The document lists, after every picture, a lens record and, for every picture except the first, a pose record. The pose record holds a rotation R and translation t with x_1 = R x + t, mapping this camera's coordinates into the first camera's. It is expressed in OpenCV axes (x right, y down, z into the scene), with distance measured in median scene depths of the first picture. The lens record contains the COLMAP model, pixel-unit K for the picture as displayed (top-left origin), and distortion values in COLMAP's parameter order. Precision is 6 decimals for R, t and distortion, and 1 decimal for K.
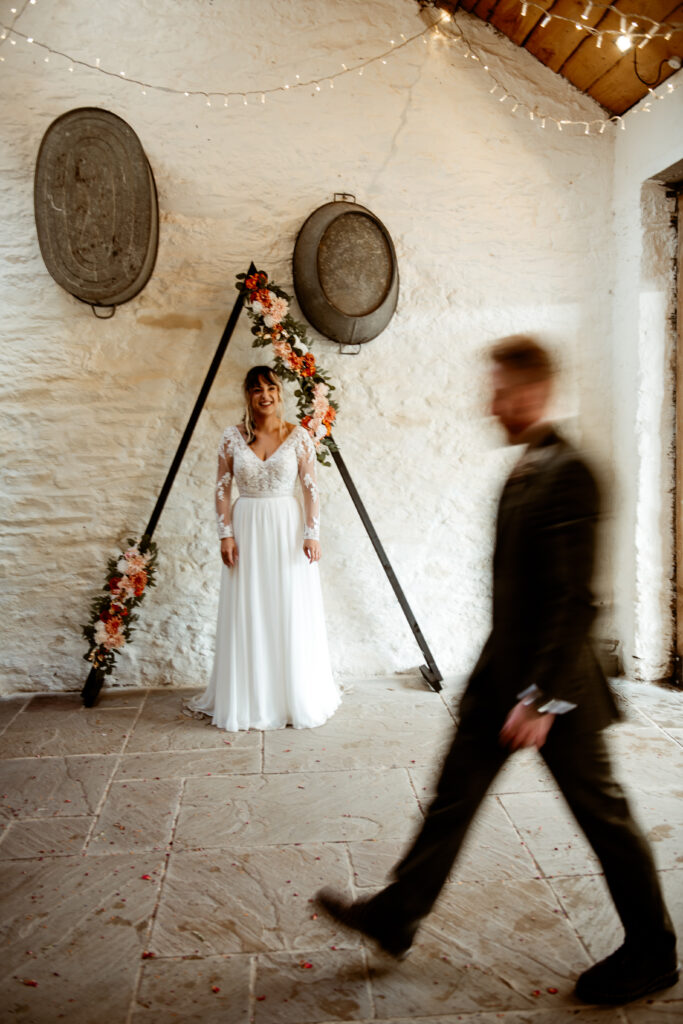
lens RADIAL K [[878.4, 0, 339.3], [0, 878.4, 508.3], [0, 0, 1]] dist [-0.009132, 0.016441]
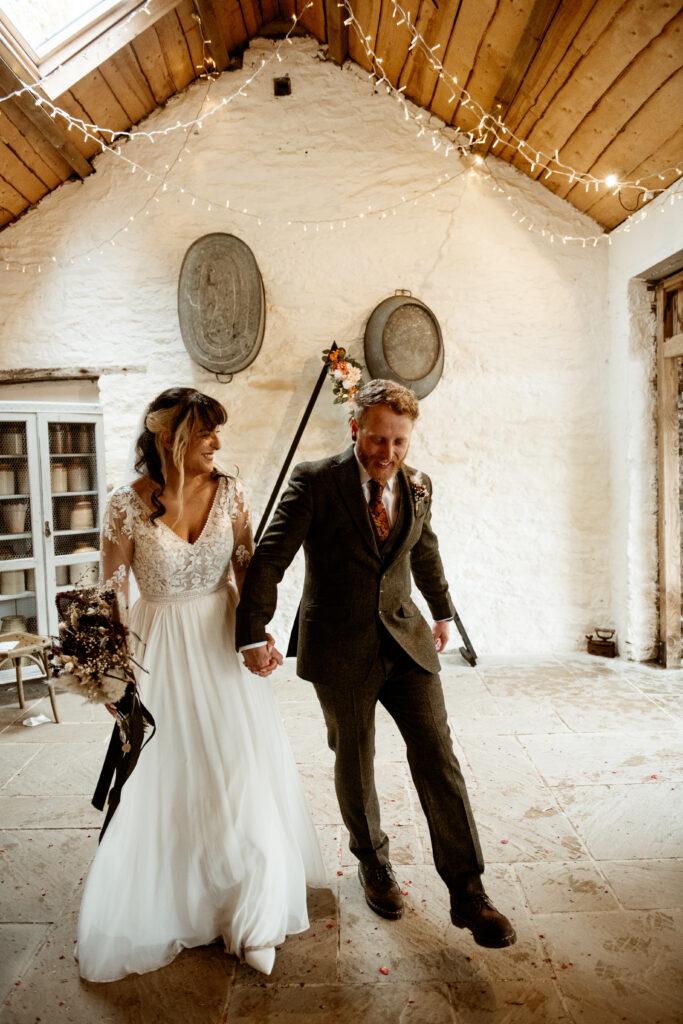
lens RADIAL K [[766.6, 0, 337.2], [0, 766.6, 512.5], [0, 0, 1]] dist [-0.036067, -0.005102]
pose [[0.997344, 0.005851, -0.072602, -0.007984], [-0.008761, 0.999168, -0.039835, 0.028194], [0.072308, 0.040365, 0.996565, -0.155113]]
